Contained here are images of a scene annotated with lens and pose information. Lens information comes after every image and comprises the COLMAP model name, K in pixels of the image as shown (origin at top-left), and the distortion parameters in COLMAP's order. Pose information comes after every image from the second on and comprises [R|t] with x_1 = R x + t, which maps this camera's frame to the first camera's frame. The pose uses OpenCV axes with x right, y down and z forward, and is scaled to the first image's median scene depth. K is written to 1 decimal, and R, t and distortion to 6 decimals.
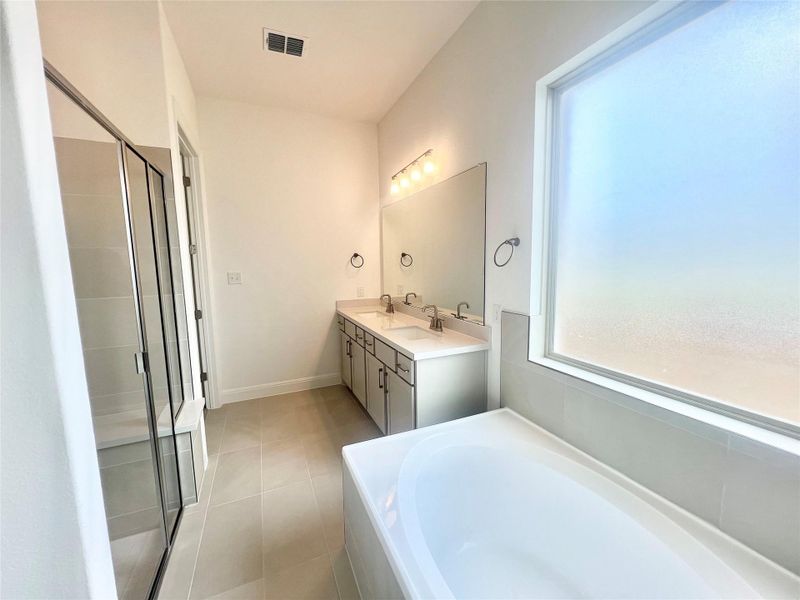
lens RADIAL K [[319.5, 0, 398.1], [0, 319.5, 298.0], [0, 0, 1]] dist [-0.000849, -0.000067]
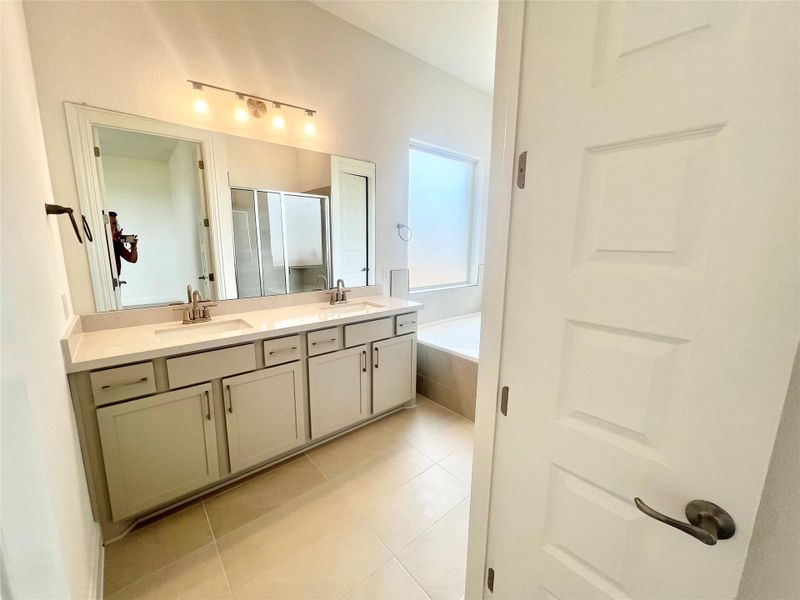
lens RADIAL K [[319.5, 0, 398.1], [0, 319.5, 298.0], [0, 0, 1]] dist [-0.000849, -0.000067]
pose [[-0.289575, -0.157219, 0.944155, -0.699494], [0.100809, 0.975922, 0.193428, -0.075193], [-0.951832, 0.151191, -0.266754, 0.843483]]
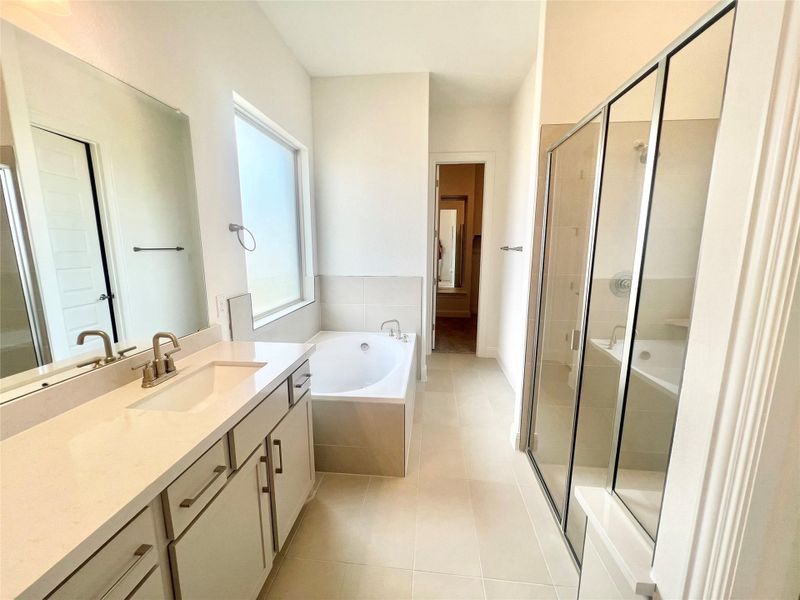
lens RADIAL K [[319.5, 0, 398.1], [0, 319.5, 298.0], [0, 0, 1]] dist [-0.000849, -0.000067]
pose [[-0.869053, -0.062868, 0.490709, -0.351767], [0.071312, 0.965615, 0.250006, -0.099701], [-0.489553, 0.252262, -0.834687, 0.934695]]
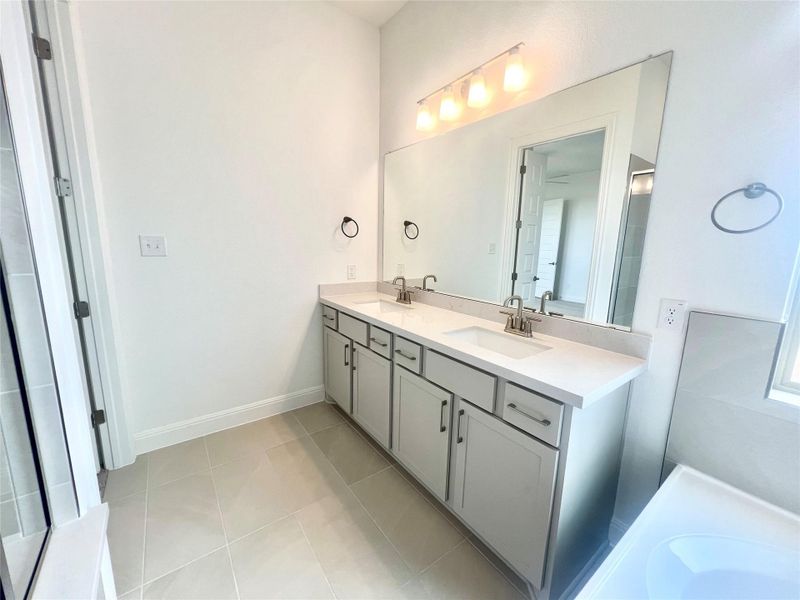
lens RADIAL K [[319.5, 0, 398.1], [0, 319.5, 298.0], [0, 0, 1]] dist [-0.000849, -0.000067]
pose [[0.975452, -0.001378, 0.220210, -0.203871], [-0.012025, 0.998155, 0.059511, -0.006764], [-0.219885, -0.060698, 0.973636, 0.327763]]
